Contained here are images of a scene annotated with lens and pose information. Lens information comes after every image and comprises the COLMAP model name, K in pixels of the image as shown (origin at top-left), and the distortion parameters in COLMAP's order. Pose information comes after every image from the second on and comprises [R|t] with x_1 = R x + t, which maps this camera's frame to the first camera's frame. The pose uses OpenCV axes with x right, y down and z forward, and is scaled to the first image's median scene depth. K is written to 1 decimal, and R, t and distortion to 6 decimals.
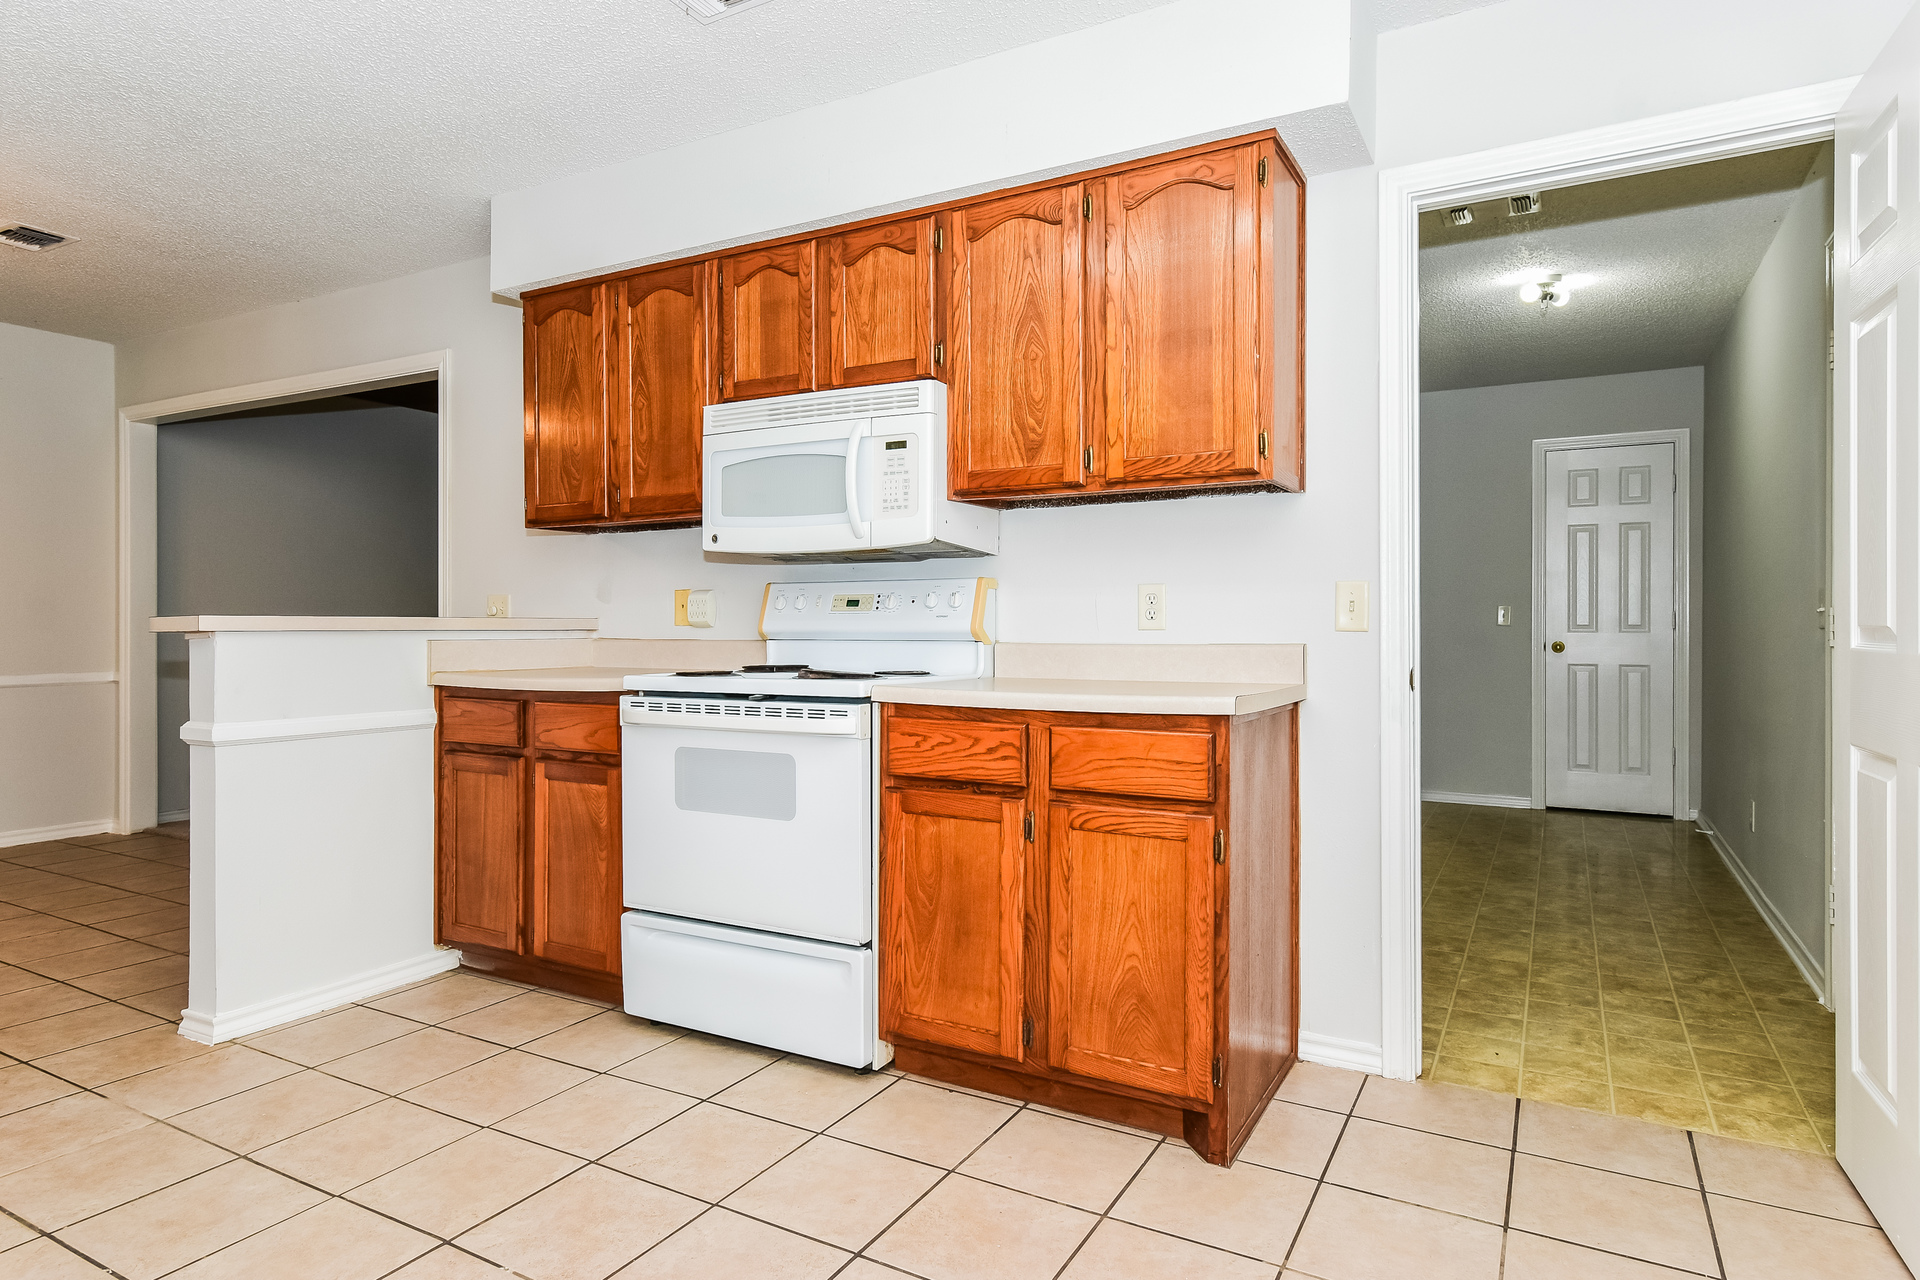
lens RADIAL K [[1096.1, 0, 992.9], [0, 1096.1, 624.6], [0, 0, 1]] dist [0.002034, -0.000706]
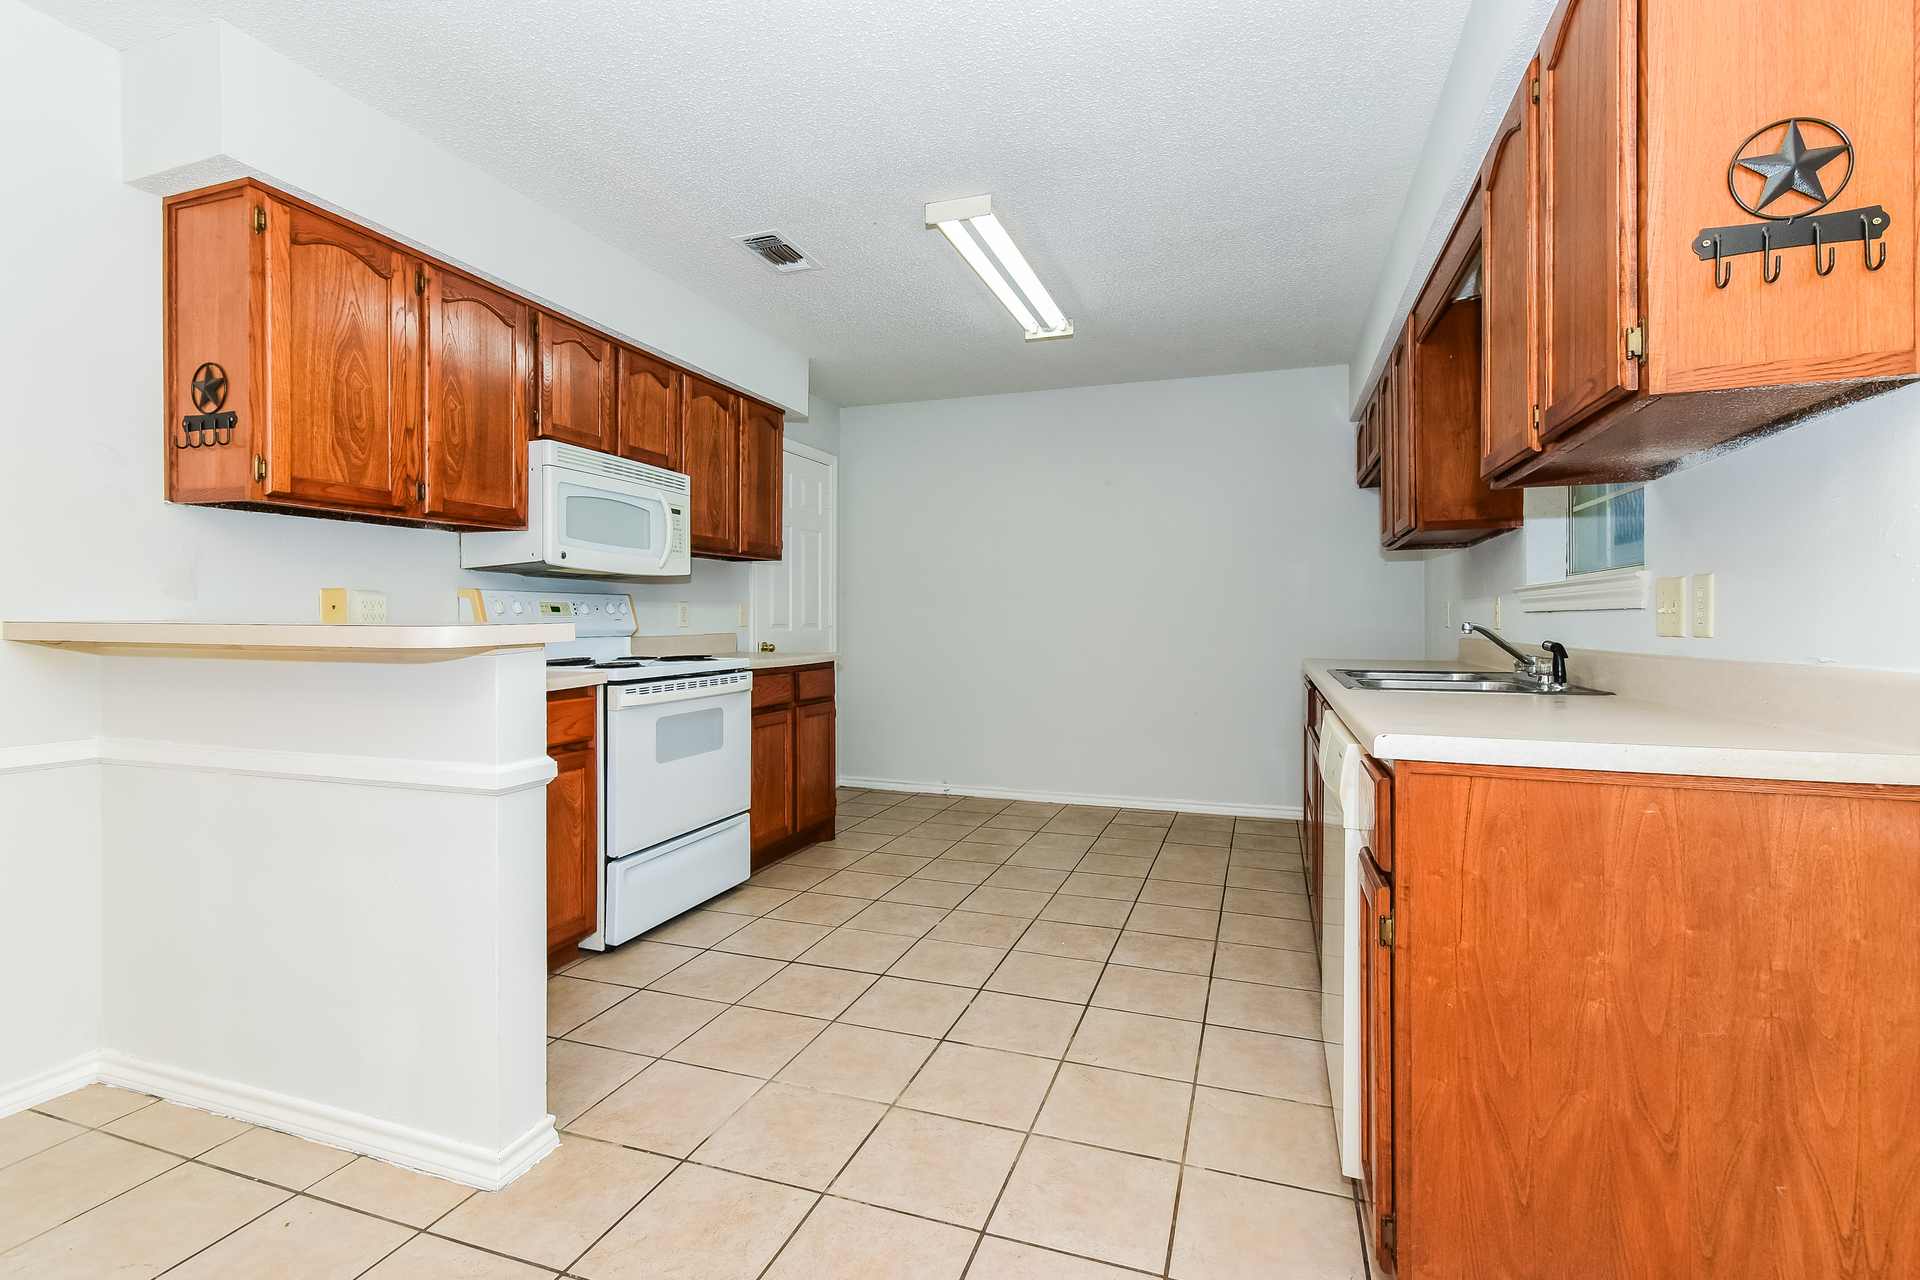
lens RADIAL K [[854.3, 0, 972.5], [0, 854.3, 624.8], [0, 0, 1]] dist [0.000366, -0.002196]
pose [[-0.169944, -0.004910, 0.985442, -1.347855], [0.003970, 0.999976, 0.005667, -0.006514], [-0.985446, 0.004875, -0.169920, 0.777854]]
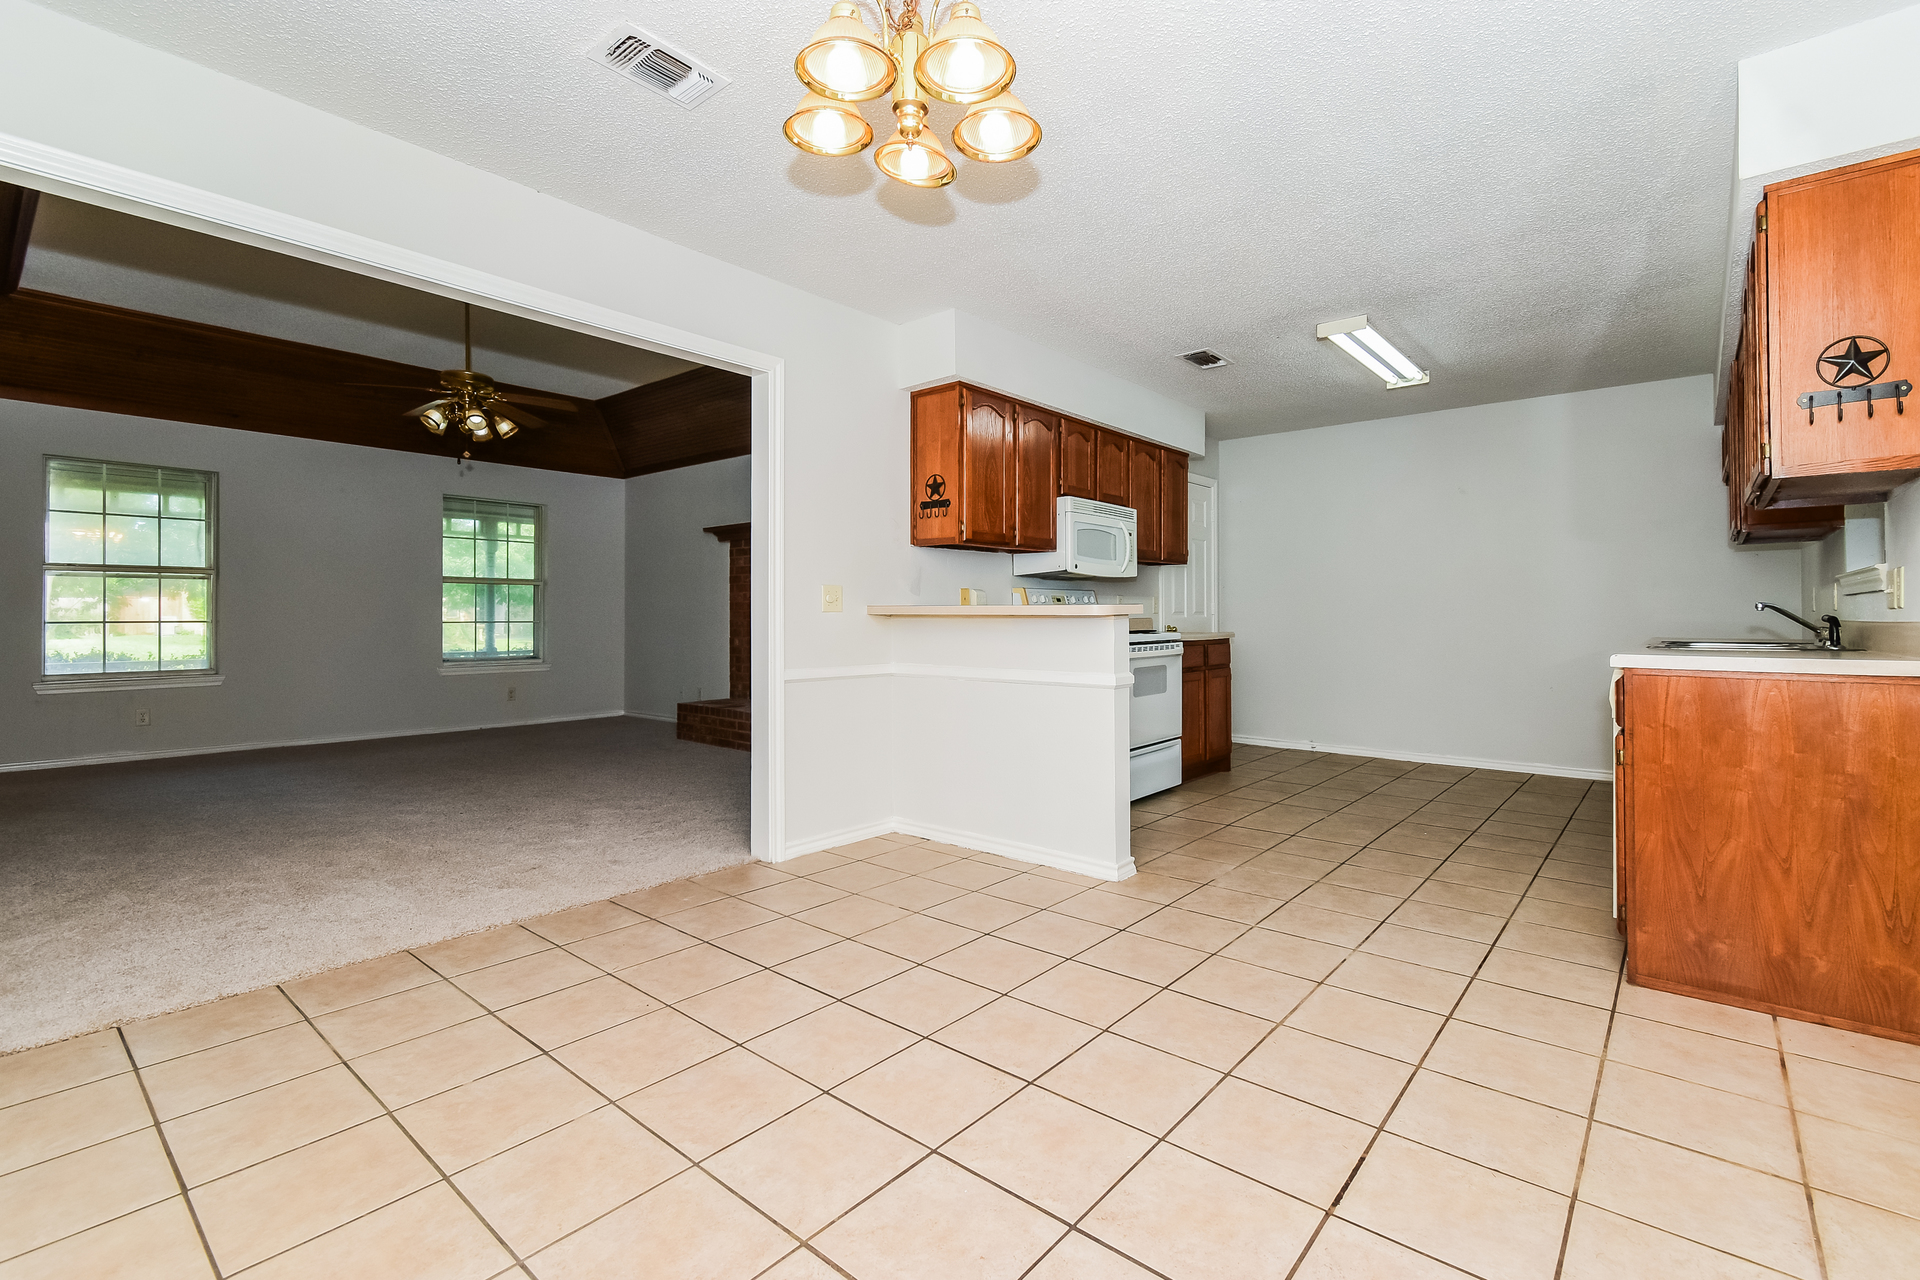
lens RADIAL K [[854.3, 0, 962.1], [0, 854.3, 609.8], [0, 0, 1]] dist [0.000366, -0.002196]
pose [[0.205532, 0.007210, 0.978624, -1.917387], [0.005122, 0.999951, -0.008443, 0.011298], [-0.978637, 0.006748, 0.205485, 0.959552]]
